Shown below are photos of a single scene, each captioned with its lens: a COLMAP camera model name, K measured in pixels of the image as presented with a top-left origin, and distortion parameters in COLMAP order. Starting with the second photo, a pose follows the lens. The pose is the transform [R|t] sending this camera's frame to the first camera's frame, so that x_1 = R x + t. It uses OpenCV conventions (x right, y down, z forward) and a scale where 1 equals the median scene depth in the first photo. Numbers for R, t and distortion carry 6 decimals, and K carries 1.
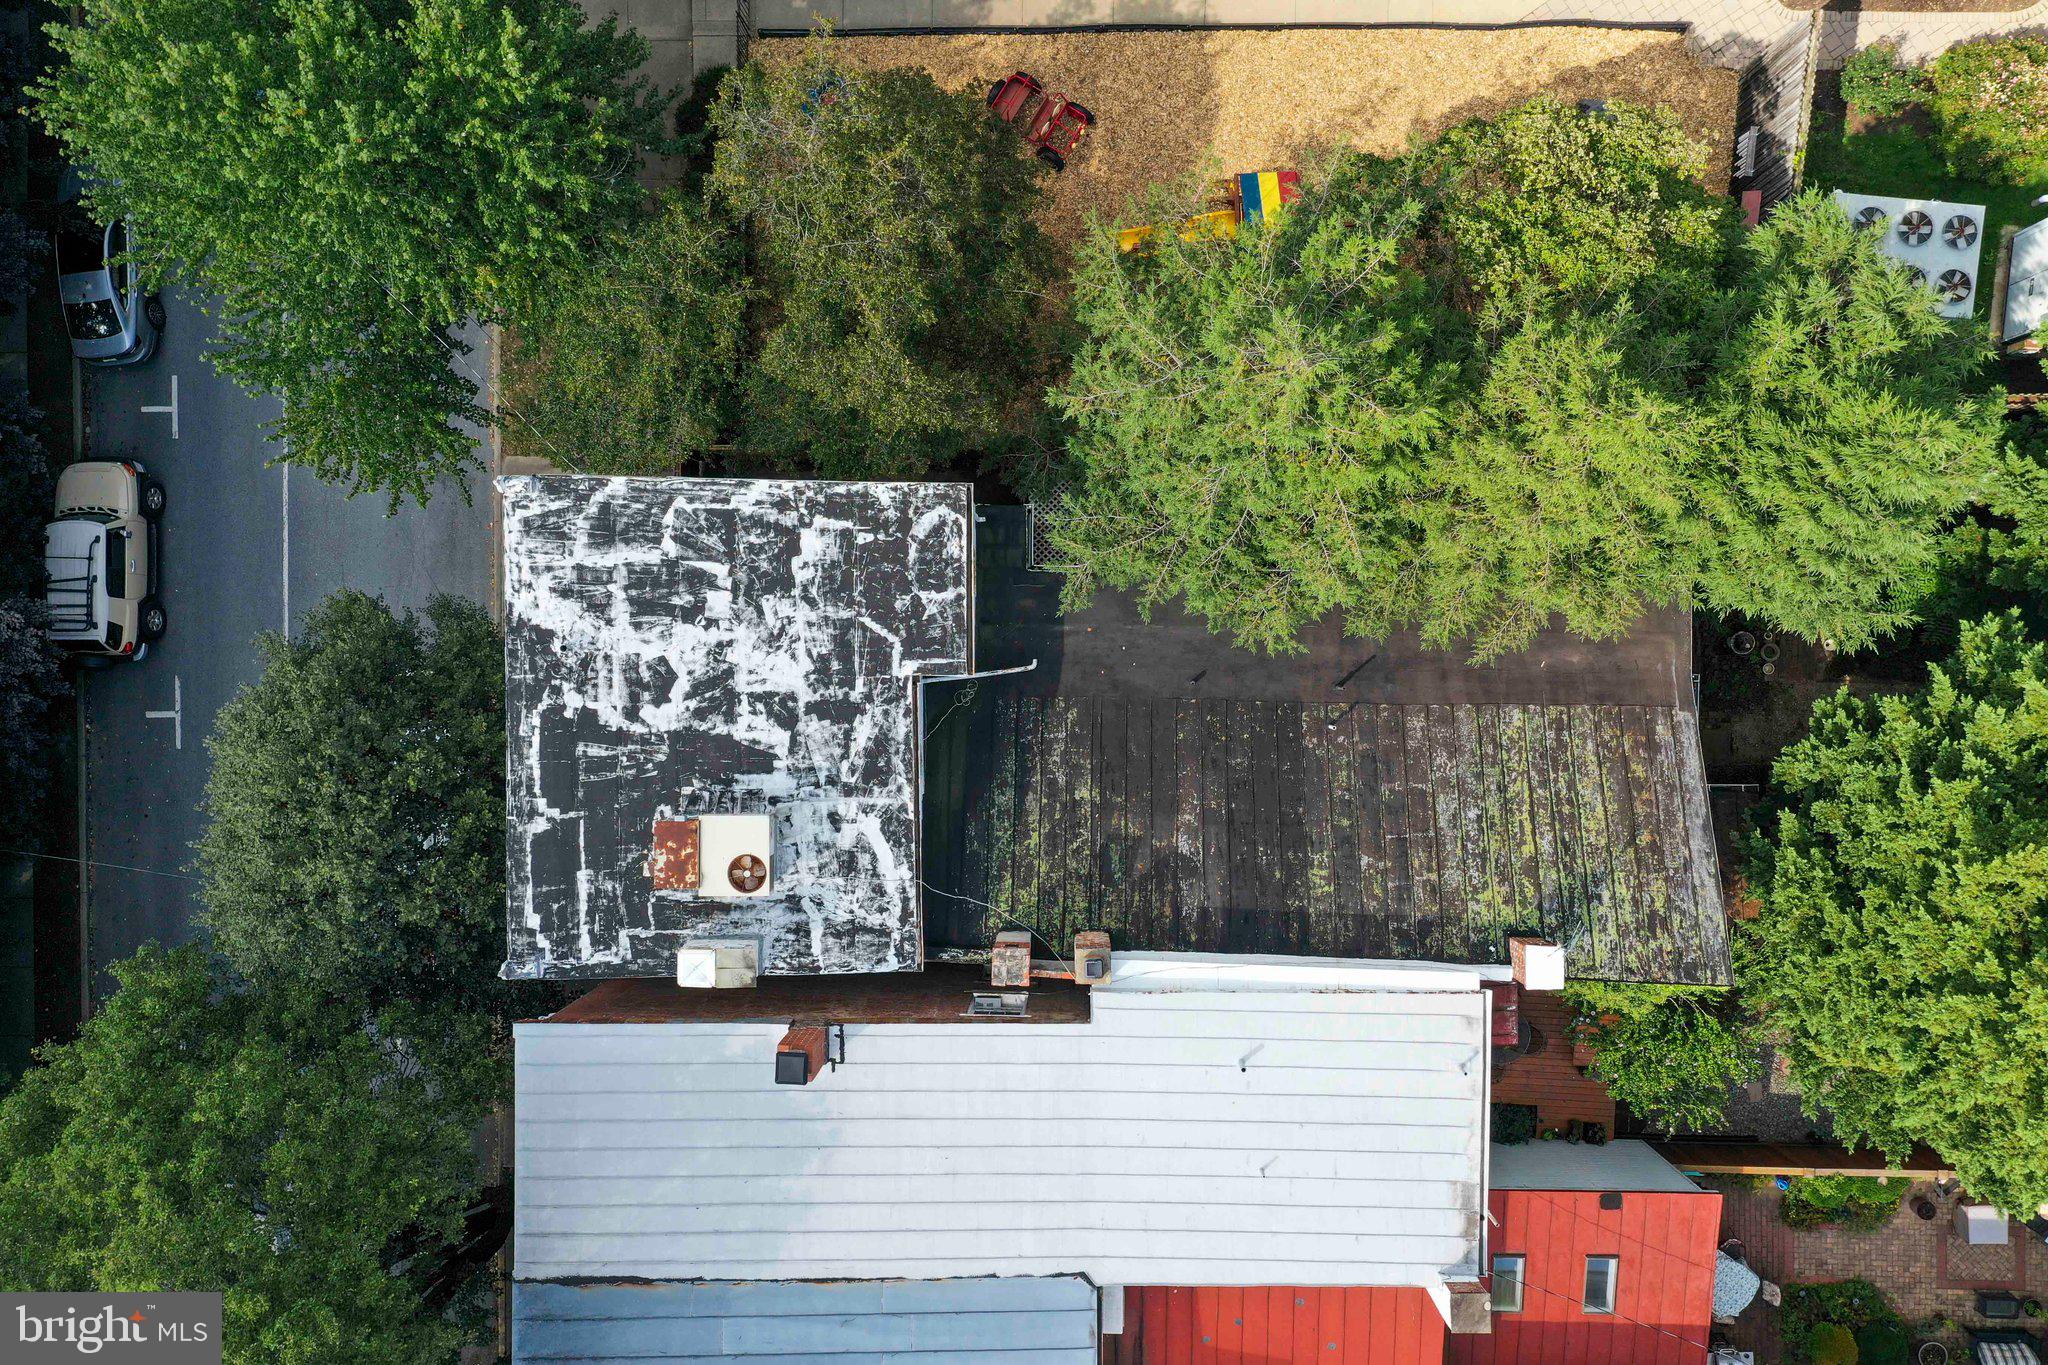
lens RADIAL K [[1633.4, 0, 1024.2], [0, 1633.4, 682.1], [0, 0, 1]] dist [0.012468, 0.003679]
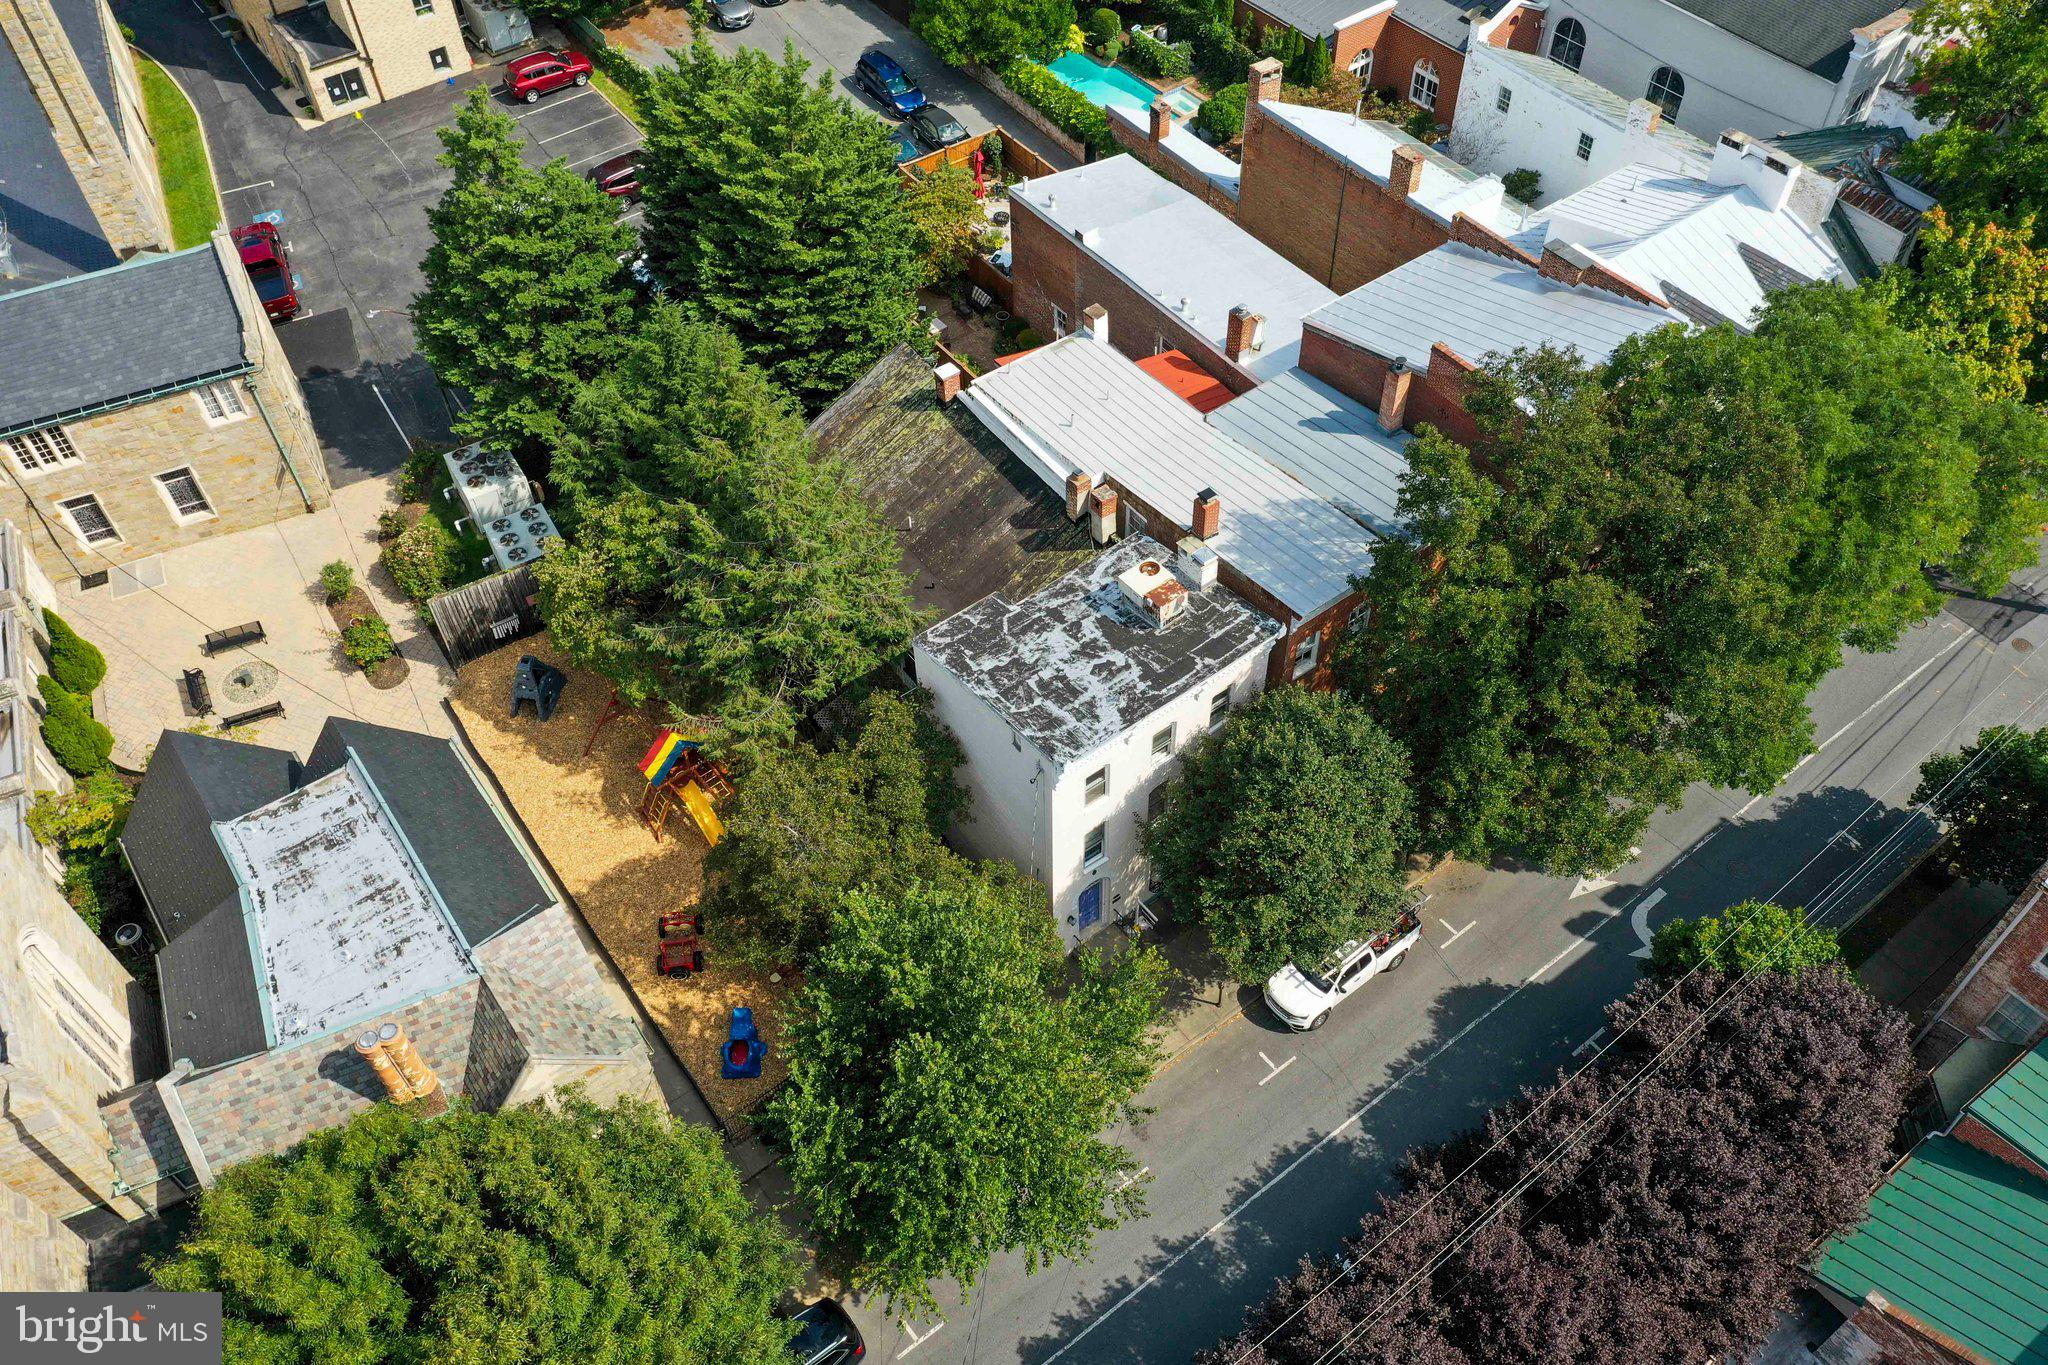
lens RADIAL K [[1633.4, 0, 1023.6], [0, 1633.4, 681.9], [0, 0, 1]] dist [0.012468, 0.003679]
pose [[-0.601460, -0.578044, 0.551462, -1.135610], [0.797288, -0.478165, 0.368361, -0.712655], [0.050762, 0.661229, 0.748465, -0.295824]]
